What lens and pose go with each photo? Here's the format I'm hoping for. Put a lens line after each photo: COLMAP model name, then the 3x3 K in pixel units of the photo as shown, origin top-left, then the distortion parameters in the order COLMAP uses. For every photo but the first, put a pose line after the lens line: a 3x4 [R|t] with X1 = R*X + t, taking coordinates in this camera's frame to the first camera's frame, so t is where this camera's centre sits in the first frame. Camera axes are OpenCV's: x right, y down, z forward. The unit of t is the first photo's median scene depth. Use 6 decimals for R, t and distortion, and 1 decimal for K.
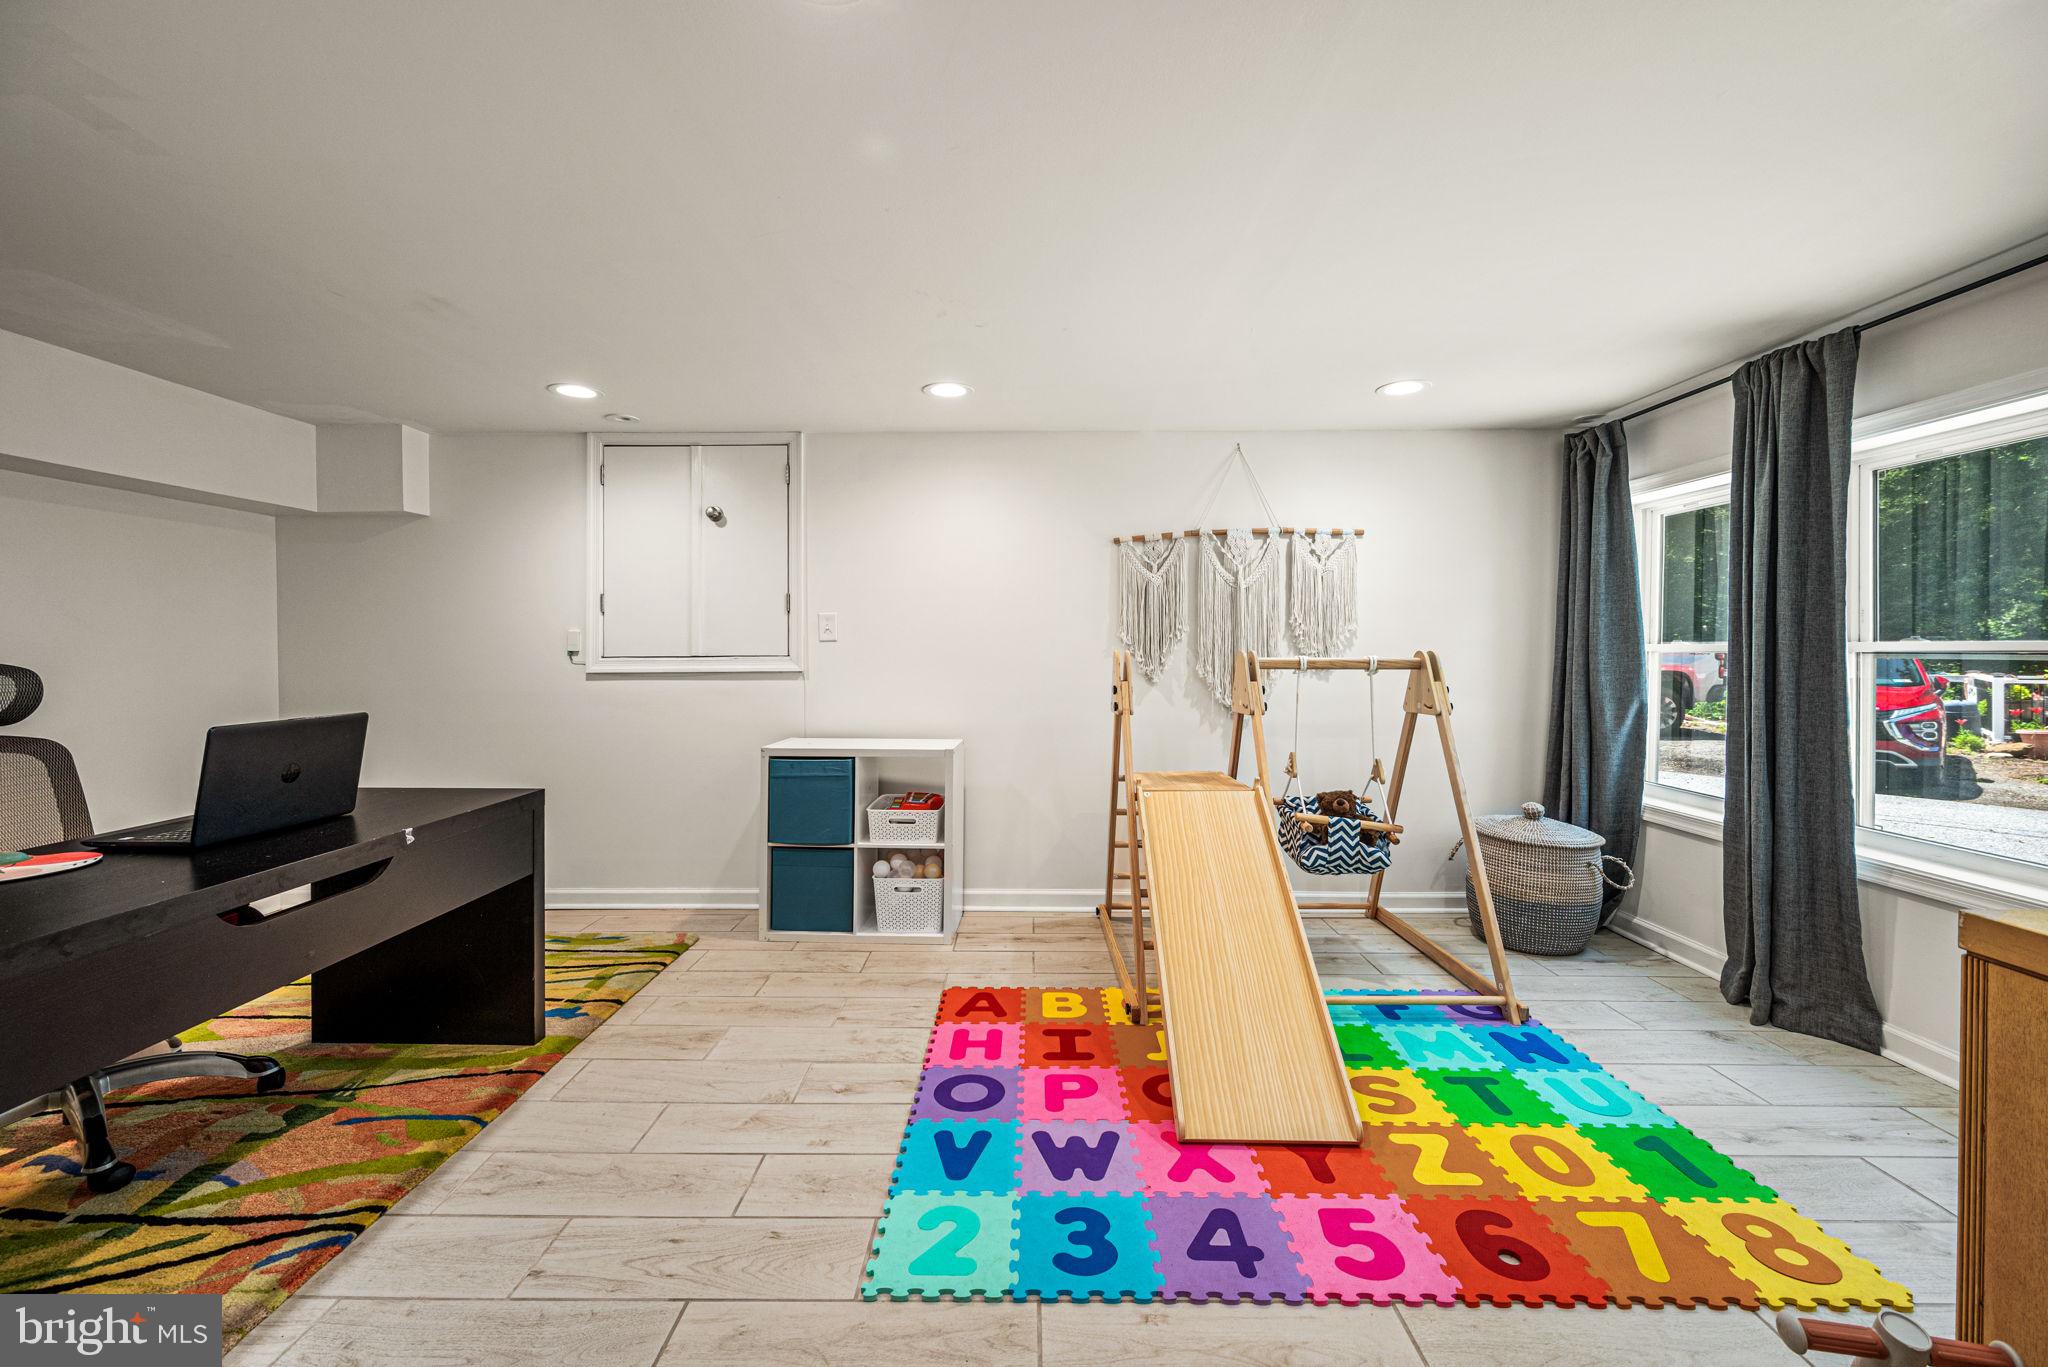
lens RADIAL K [[832.3, 0, 1020.4], [0, 832.3, 649.6], [0, 0, 1]] dist [-0.001562, -0.000074]
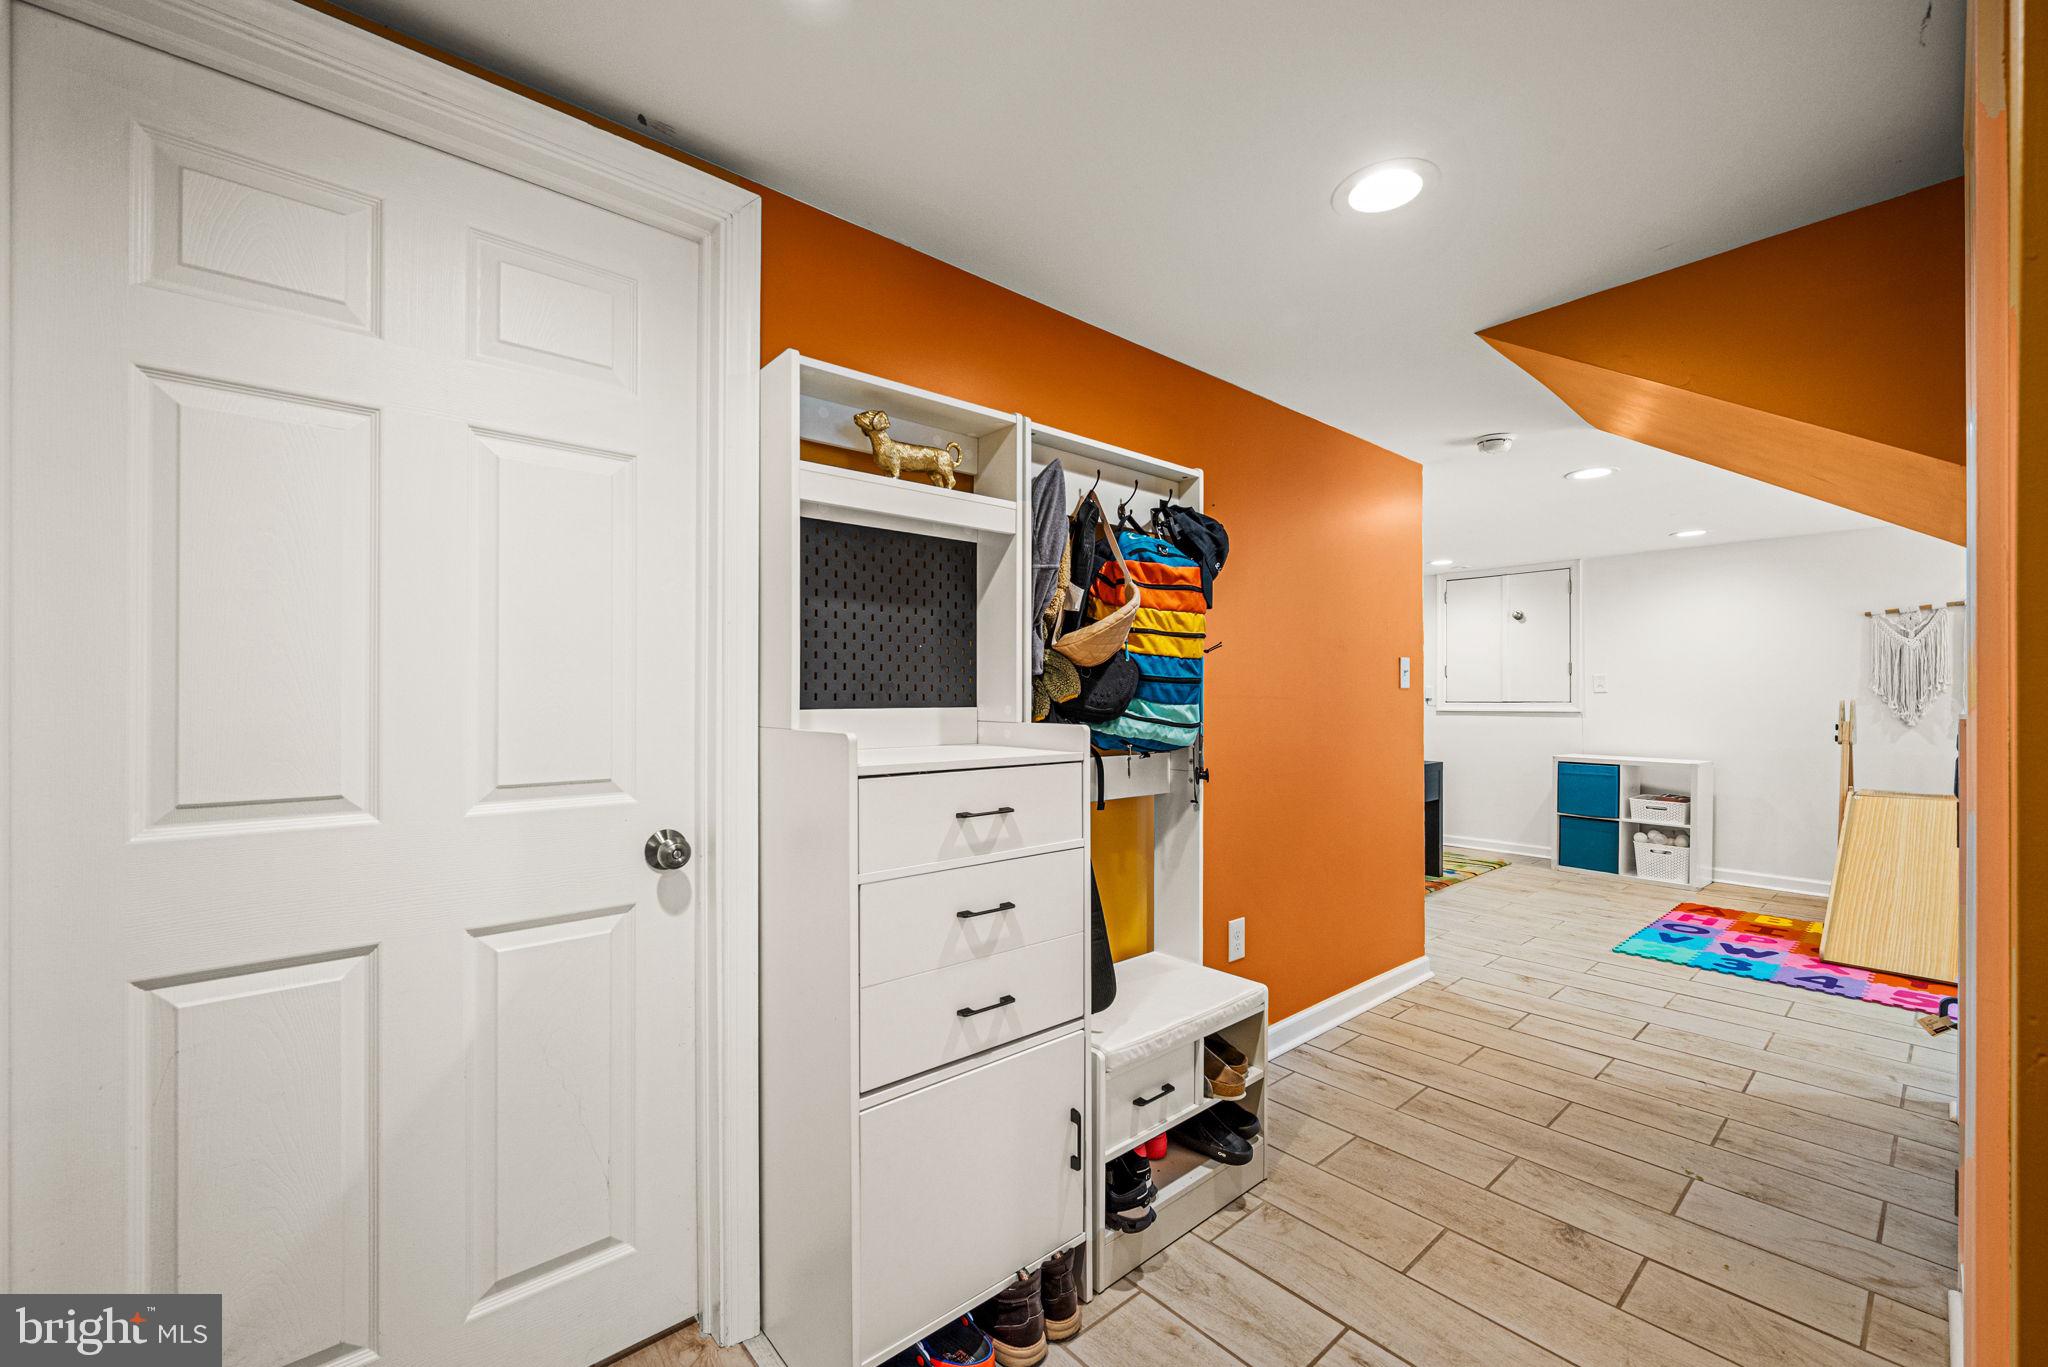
lens RADIAL K [[815.2, 0, 1024.0], [0, 815.2, 683.5], [0, 0, 1]] dist [-0.002283, -0.000258]
pose [[0.660871, -0.007664, -0.750460, 0.220712], [-0.004743, 0.999885, -0.014388, -0.000303], [0.750484, 0.013068, 0.660759, -0.900663]]
